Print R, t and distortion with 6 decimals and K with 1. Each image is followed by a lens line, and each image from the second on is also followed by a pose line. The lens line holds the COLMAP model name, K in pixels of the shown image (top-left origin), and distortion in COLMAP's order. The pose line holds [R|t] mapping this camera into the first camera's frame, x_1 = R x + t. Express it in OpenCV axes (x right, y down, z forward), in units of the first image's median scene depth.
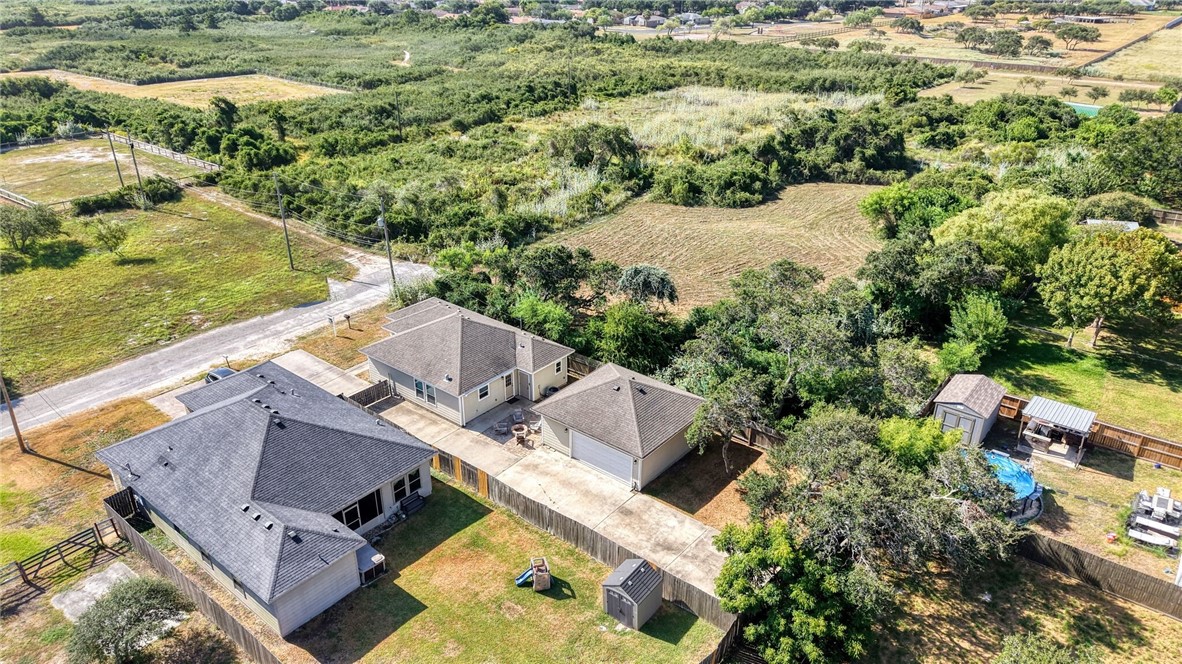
lens RADIAL K [[793.2, 0, 591.0], [0, 793.2, 332.0], [0, 0, 1]] dist [-0.001137, -0.006105]
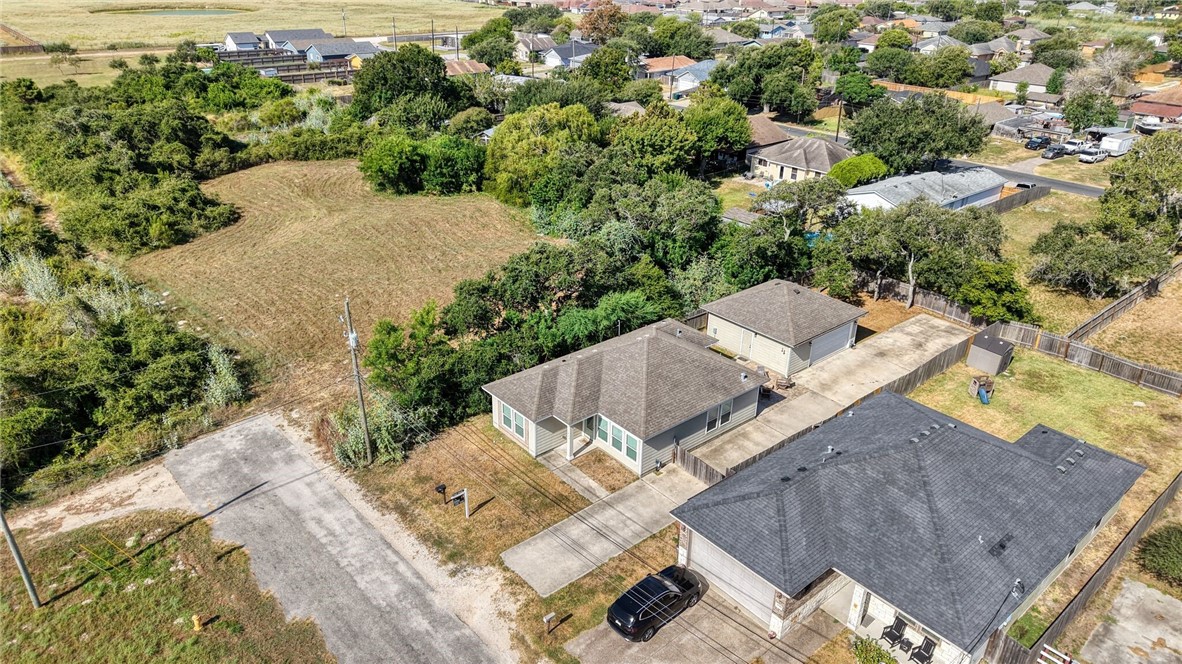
lens RADIAL K [[793.2, 0, 591.0], [0, 793.2, 332.0], [0, 0, 1]] dist [-0.001137, -0.006105]
pose [[0.182697, -0.426336, 0.885923, -0.613776], [0.405717, 0.853480, 0.327056, -0.216430], [-0.895553, 0.299682, 0.328900, 0.535617]]
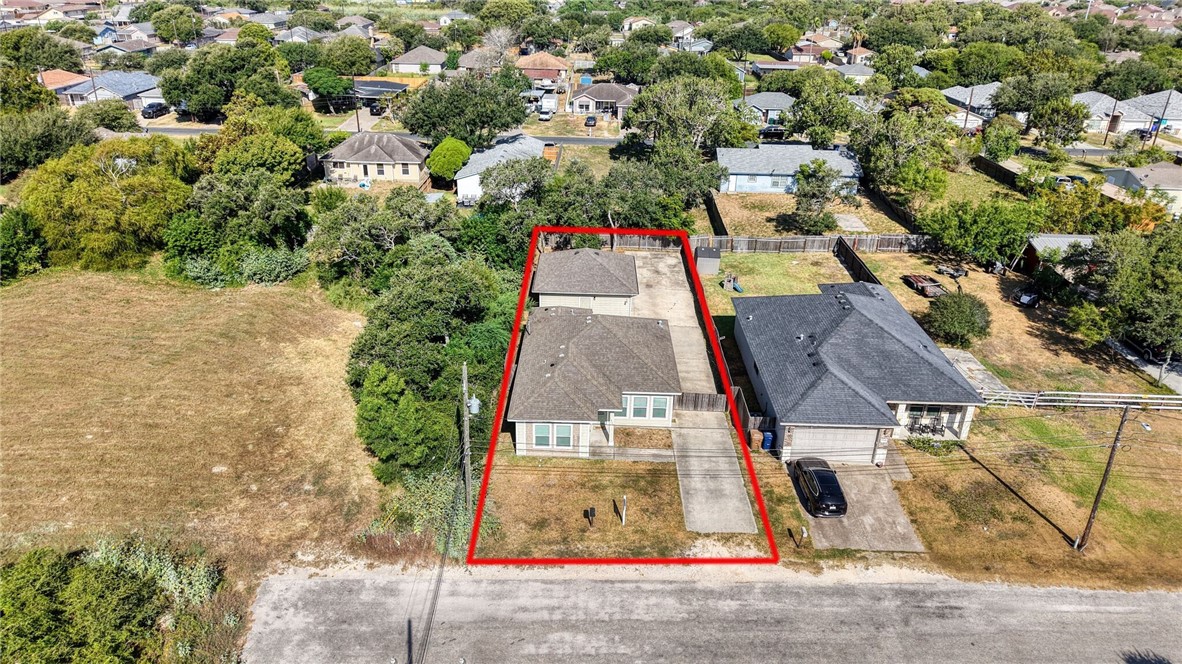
lens RADIAL K [[793.2, 0, 591.0], [0, 793.2, 332.0], [0, 0, 1]] dist [-0.001137, -0.006105]
pose [[-0.622877, -0.349859, 0.699730, -0.534313], [0.309397, 0.711344, 0.631081, -0.385259], [-0.718538, 0.609581, -0.334834, 0.892900]]
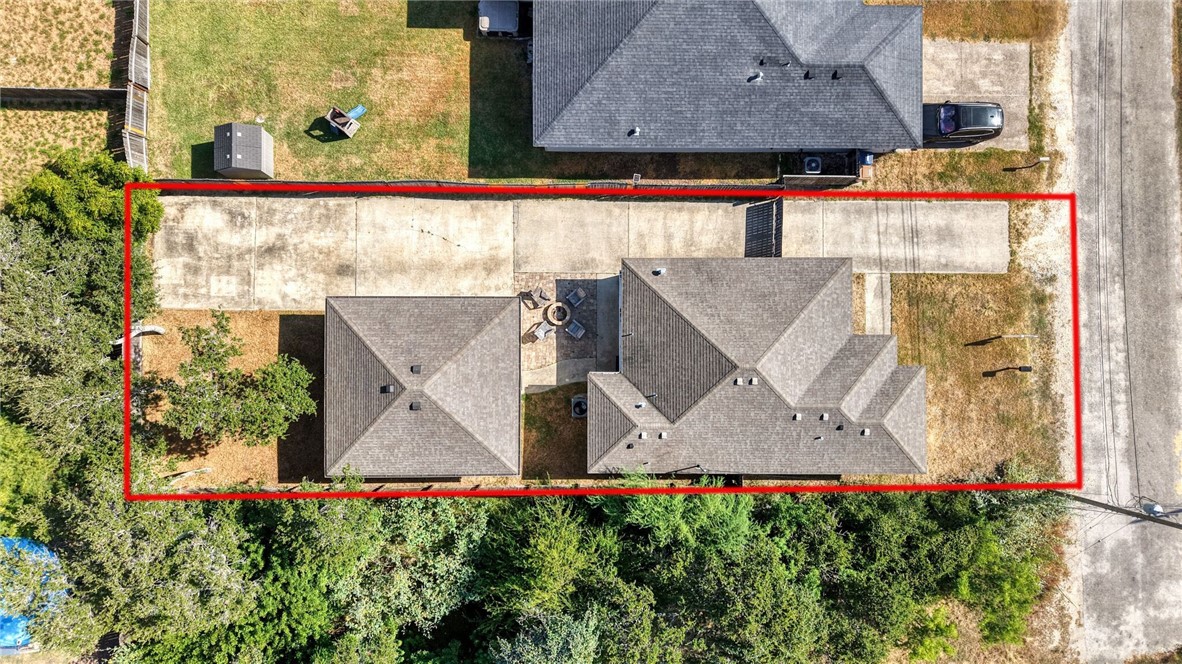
lens RADIAL K [[793.2, 0, 591.0], [0, 793.2, 332.0], [0, 0, 1]] dist [-0.001137, -0.006105]
pose [[-0.777004, 0.629121, -0.021718, -0.056088], [-0.287443, -0.323893, 0.901371, -0.350378], [0.560037, 0.706611, 0.432503, 0.447937]]
